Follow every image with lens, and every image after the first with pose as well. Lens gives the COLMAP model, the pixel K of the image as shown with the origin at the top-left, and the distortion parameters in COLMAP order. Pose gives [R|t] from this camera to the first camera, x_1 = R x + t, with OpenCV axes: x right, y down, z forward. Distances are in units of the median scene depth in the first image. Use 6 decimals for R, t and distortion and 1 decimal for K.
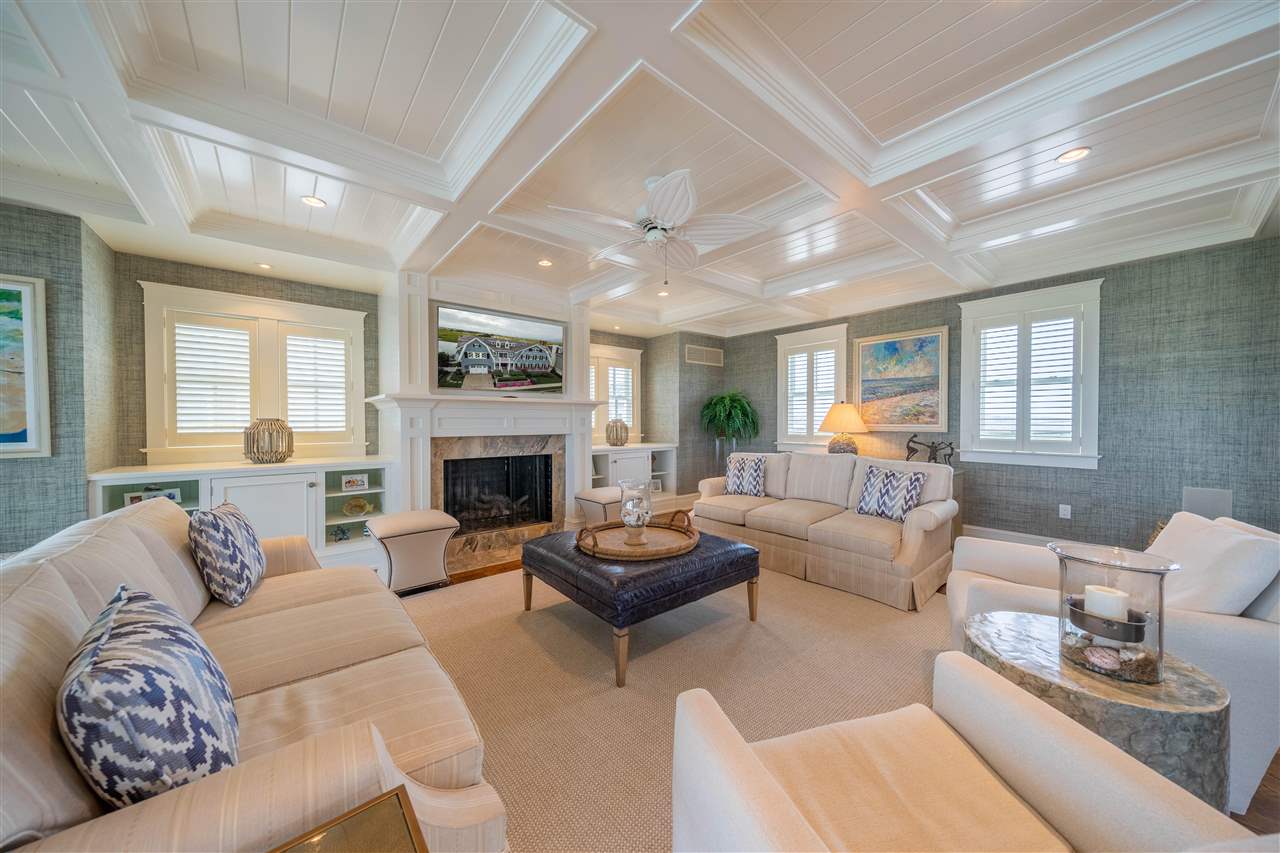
lens RADIAL K [[429.2, 0, 645.2], [0, 429.2, 425.7], [0, 0, 1]] dist [0.009607, -0.000876]
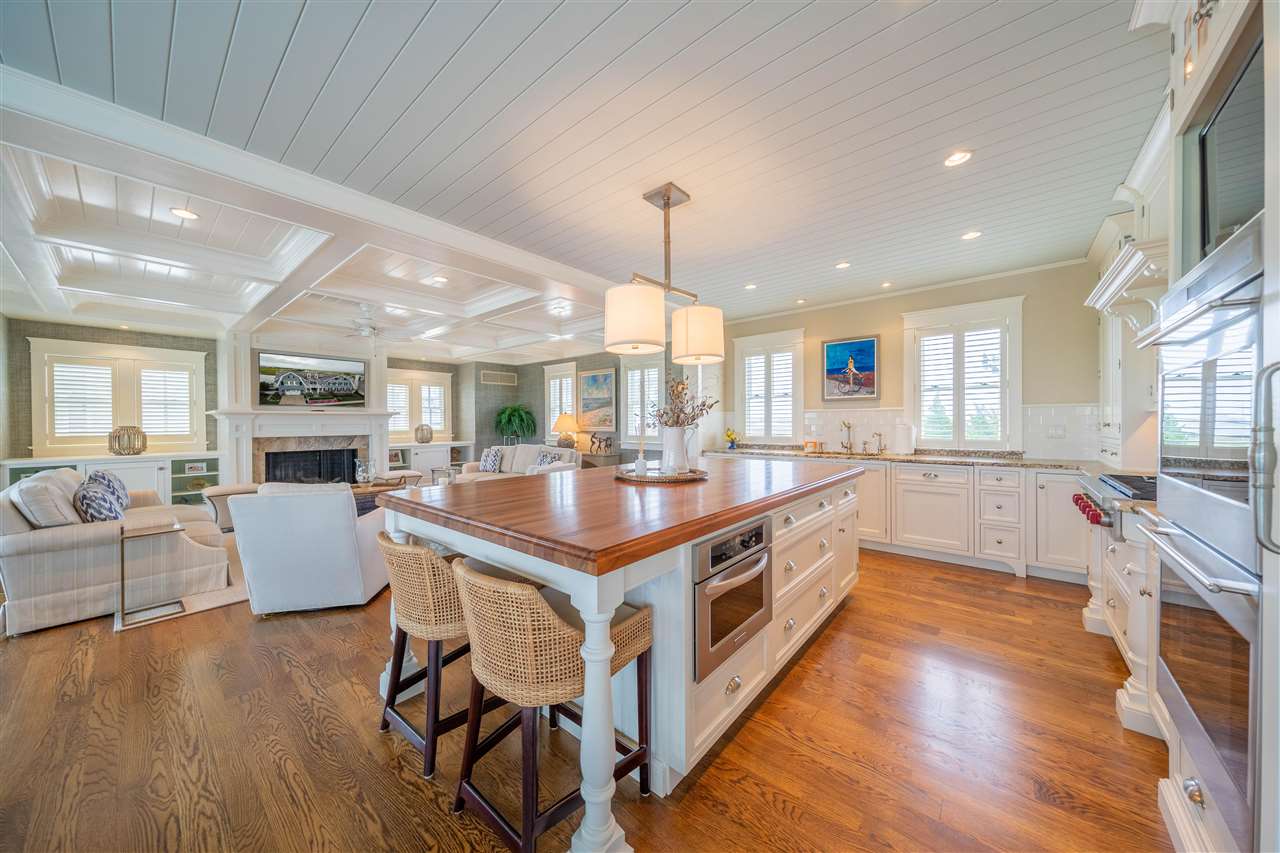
lens RADIAL K [[429.2, 0, 649.6], [0, 429.2, 424.6], [0, 0, 1]] dist [0.009607, -0.000876]
pose [[0.984937, -0.005398, 0.172828, 0.576690], [0.006314, 0.999969, -0.004751, -0.002598], [-0.172797, 0.005771, 0.984940, -0.703888]]
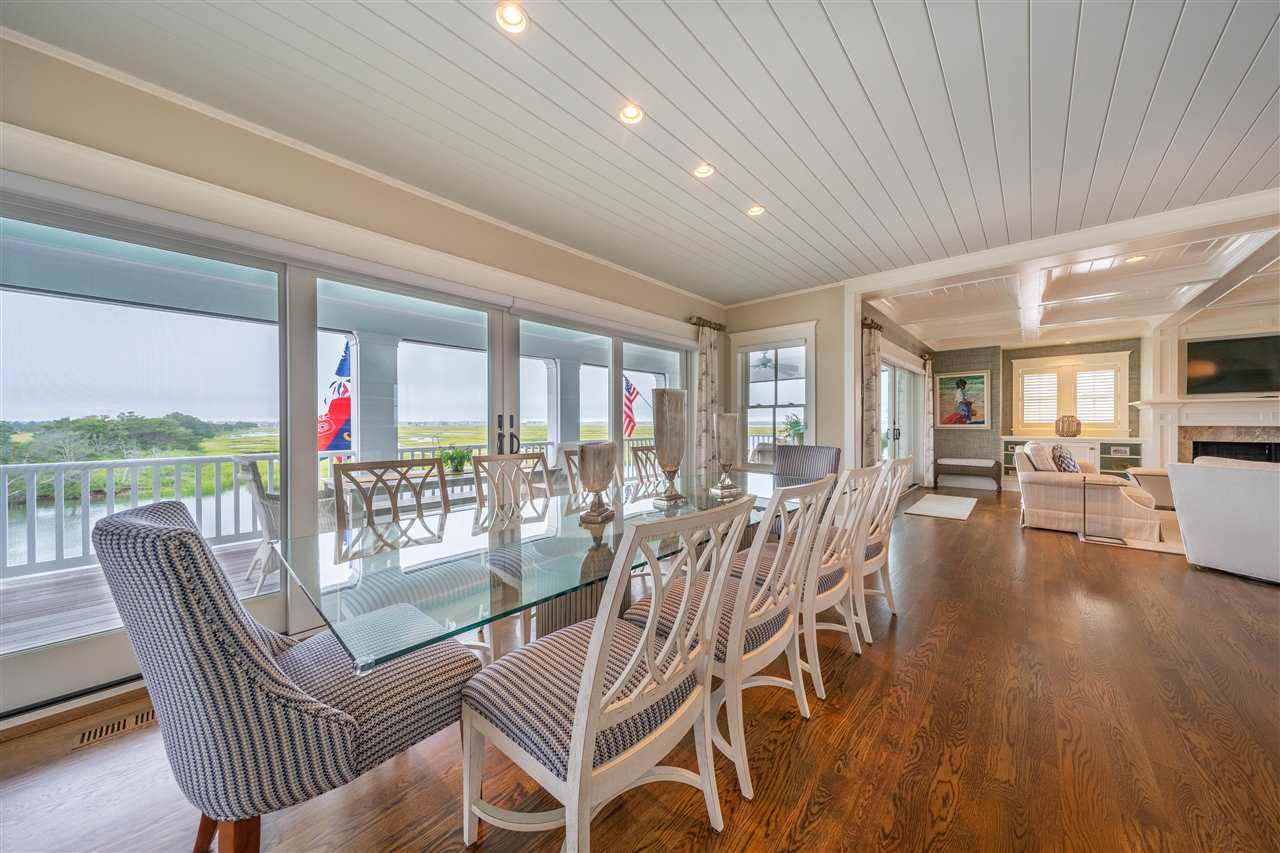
lens RADIAL K [[429.2, 0, 634.9], [0, 429.2, 425.0], [0, 0, 1]] dist [0.009607, -0.000876]
pose [[0.117927, 0.007594, -0.992993, 0.790154], [-0.007479, 0.999949, 0.006759, 0.024658], [0.992994, 0.006629, 0.117978, -1.093158]]
